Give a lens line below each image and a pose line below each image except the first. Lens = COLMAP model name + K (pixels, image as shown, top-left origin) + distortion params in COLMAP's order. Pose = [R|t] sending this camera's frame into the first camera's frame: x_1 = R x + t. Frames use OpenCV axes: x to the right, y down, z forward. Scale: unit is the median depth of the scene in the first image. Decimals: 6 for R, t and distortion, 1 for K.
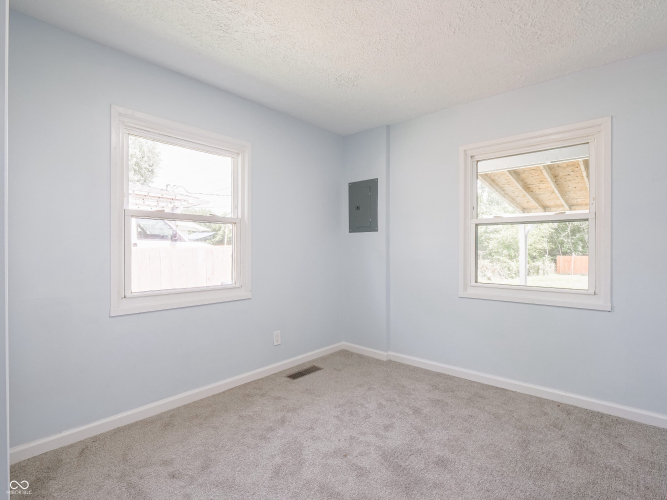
lens RADIAL K [[328.6, 0, 330.9], [0, 328.6, 250.9], [0, 0, 1]] dist [-0.015827, 0.000049]
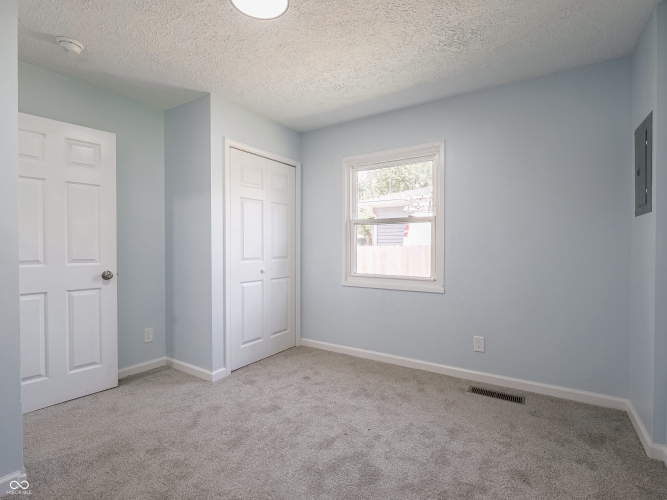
lens RADIAL K [[328.6, 0, 330.9], [0, 328.6, 250.9], [0, 0, 1]] dist [-0.015827, 0.000049]
pose [[0.150284, 0.015482, -0.988522, 0.812190], [-0.001991, 0.999880, 0.015357, -0.003911], [0.988641, -0.000340, 0.150297, 0.570642]]
